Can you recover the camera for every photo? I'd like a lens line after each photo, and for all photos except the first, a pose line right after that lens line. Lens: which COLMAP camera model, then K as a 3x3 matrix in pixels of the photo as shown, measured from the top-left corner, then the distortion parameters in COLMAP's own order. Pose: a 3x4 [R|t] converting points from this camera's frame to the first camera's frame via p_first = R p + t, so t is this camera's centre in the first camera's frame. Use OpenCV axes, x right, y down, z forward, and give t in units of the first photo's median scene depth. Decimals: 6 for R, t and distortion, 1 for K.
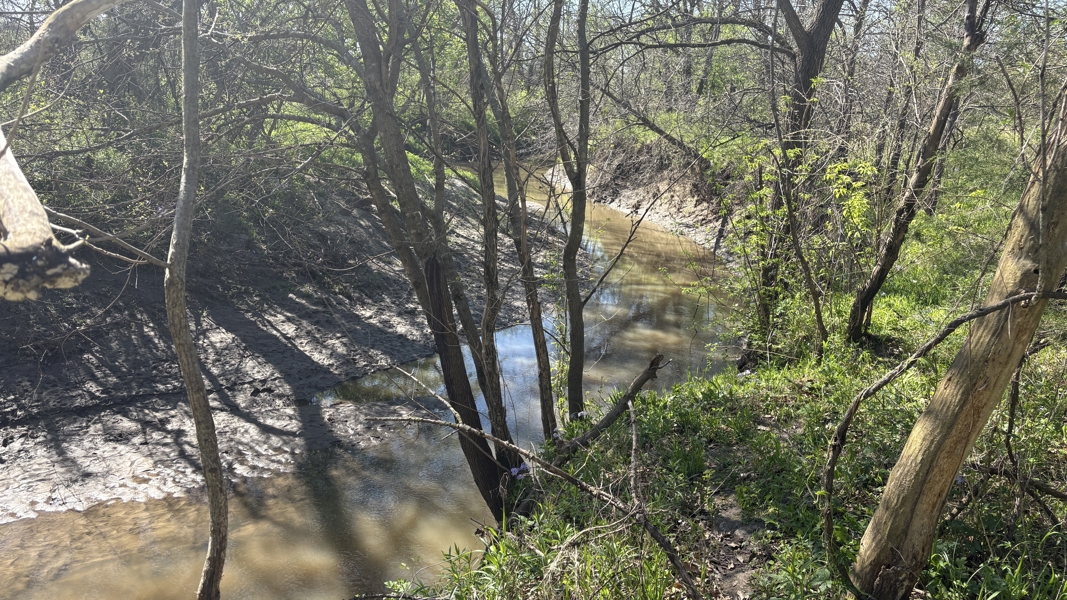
lens RADIAL K [[813.3, 0, 535.0], [0, 813.3, 302.3], [0, 0, 1]] dist [0.003320, -0.005952]
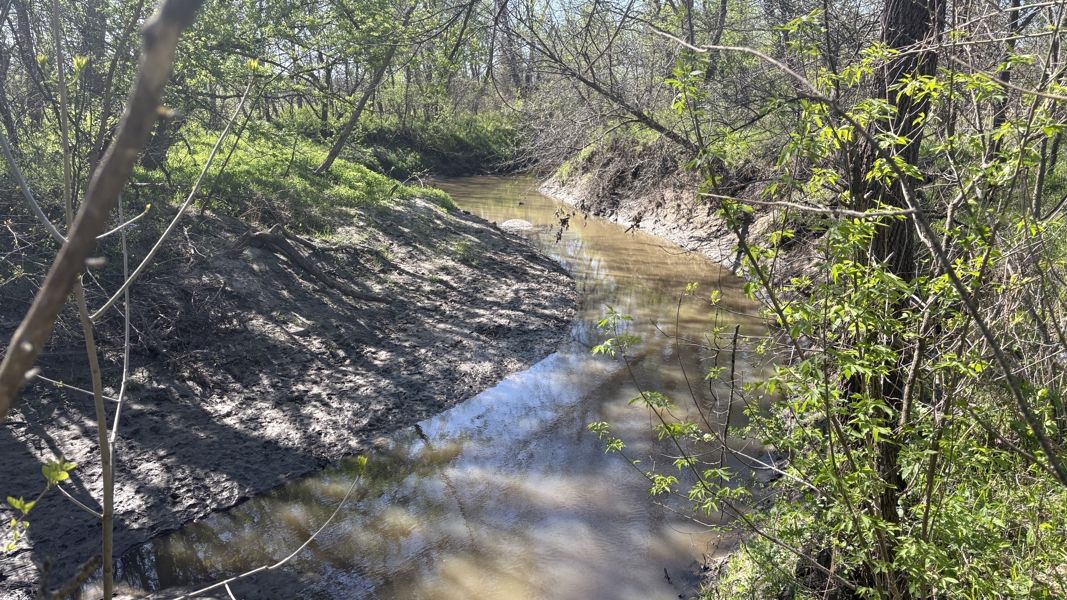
lens RADIAL K [[813.3, 0, 531.6], [0, 813.3, 297.6], [0, 0, 1]] dist [0.003320, -0.005952]
pose [[0.998219, -0.051414, -0.030254, 0.048571], [0.050794, 0.998490, -0.020919, -0.033271], [0.031284, 0.019345, 0.999323, 0.211029]]
